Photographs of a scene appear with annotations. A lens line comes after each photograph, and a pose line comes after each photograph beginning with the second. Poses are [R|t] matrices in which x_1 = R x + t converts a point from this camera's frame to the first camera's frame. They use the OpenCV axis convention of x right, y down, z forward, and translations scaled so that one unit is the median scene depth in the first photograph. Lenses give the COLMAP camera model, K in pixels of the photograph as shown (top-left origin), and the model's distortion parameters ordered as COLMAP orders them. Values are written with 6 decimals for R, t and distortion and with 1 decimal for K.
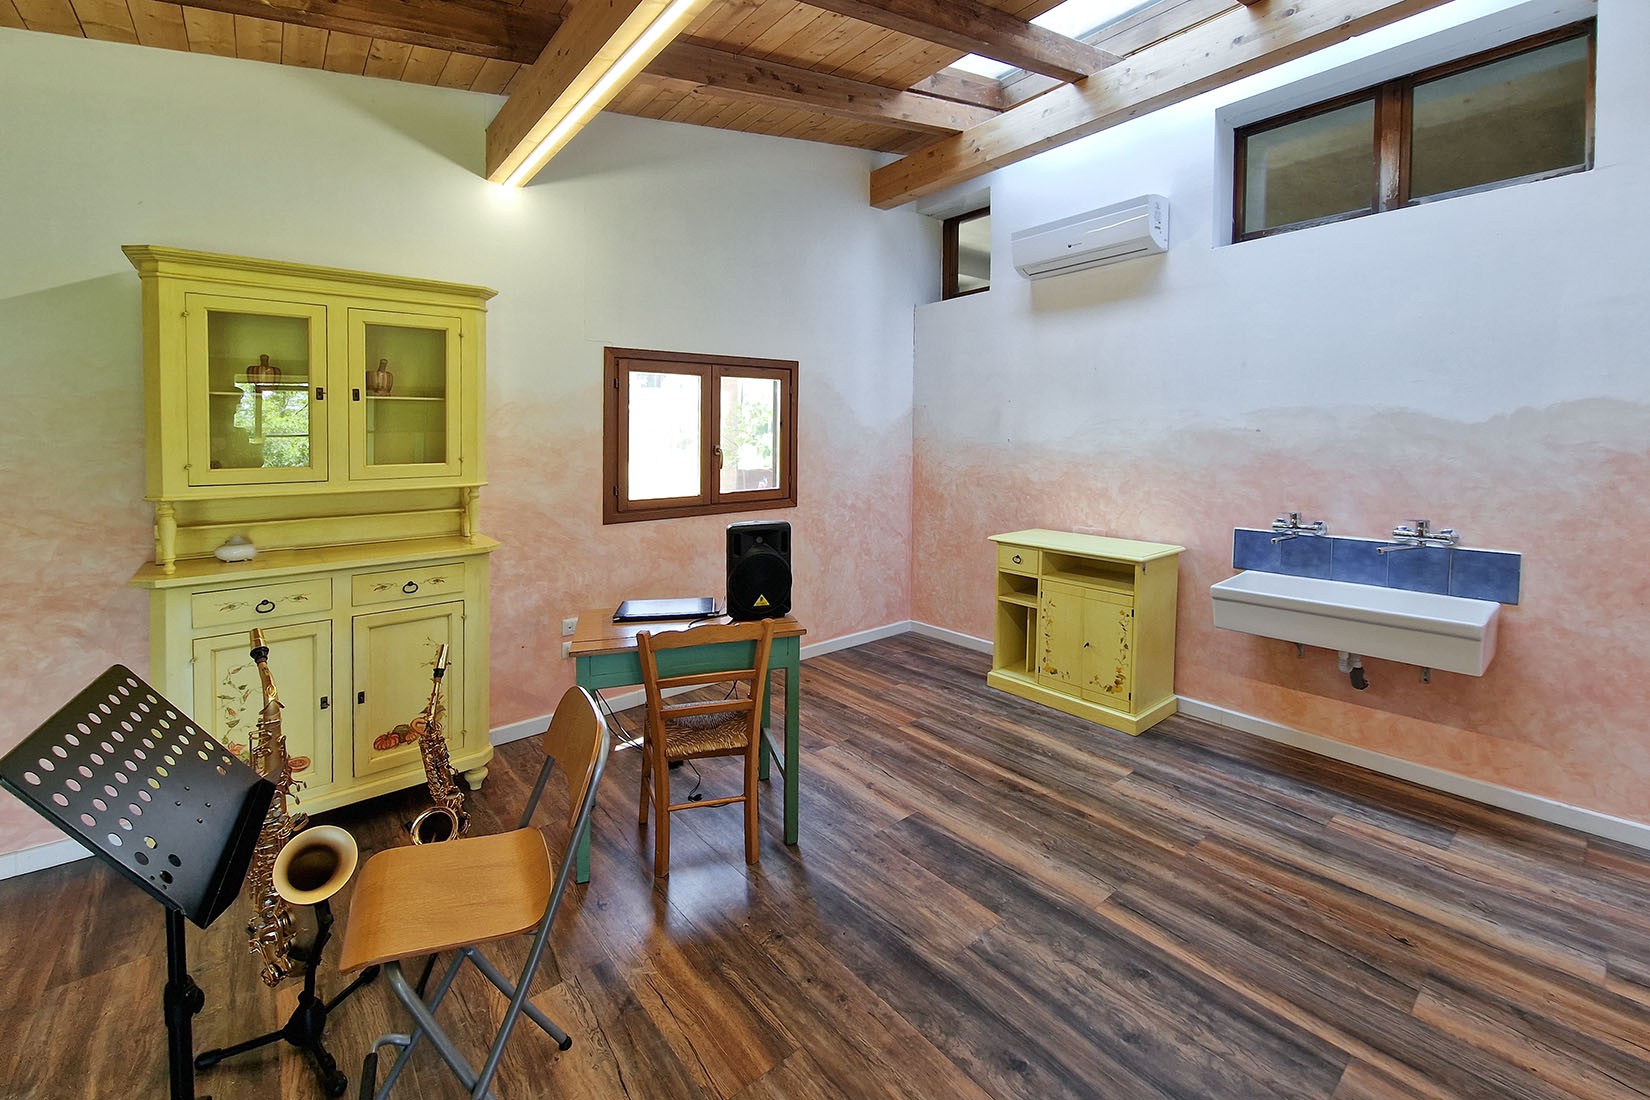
lens RADIAL K [[685.1, 0, 816.6], [0, 685.1, 480.4], [0, 0, 1]] dist [-0.026596, -0.000012]
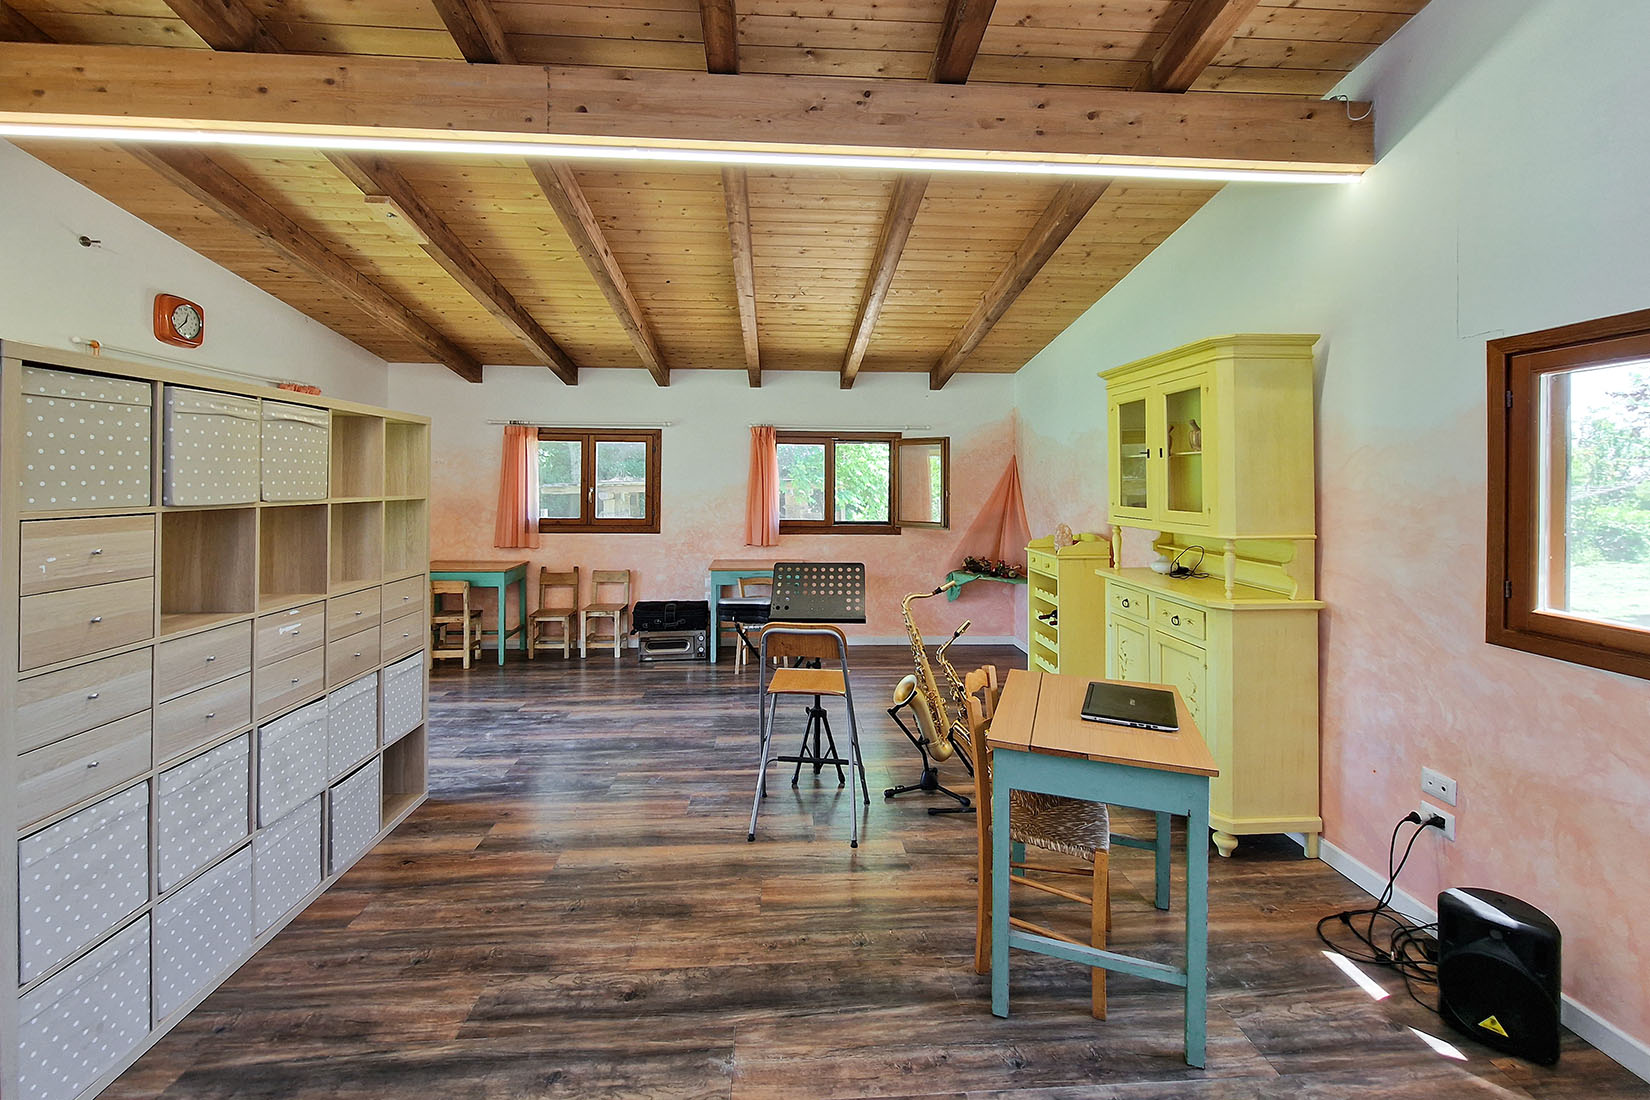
lens RADIAL K [[689.4, 0, 828.2], [0, 689.4, 487.9], [0, 0, 1]] dist [-0.001016, 0.000051]
pose [[-0.575152, 0.020841, -0.817781, 0.720602], [-0.048730, 0.997027, 0.059682, -0.110554], [0.816594, 0.074177, -0.572427, 1.262761]]
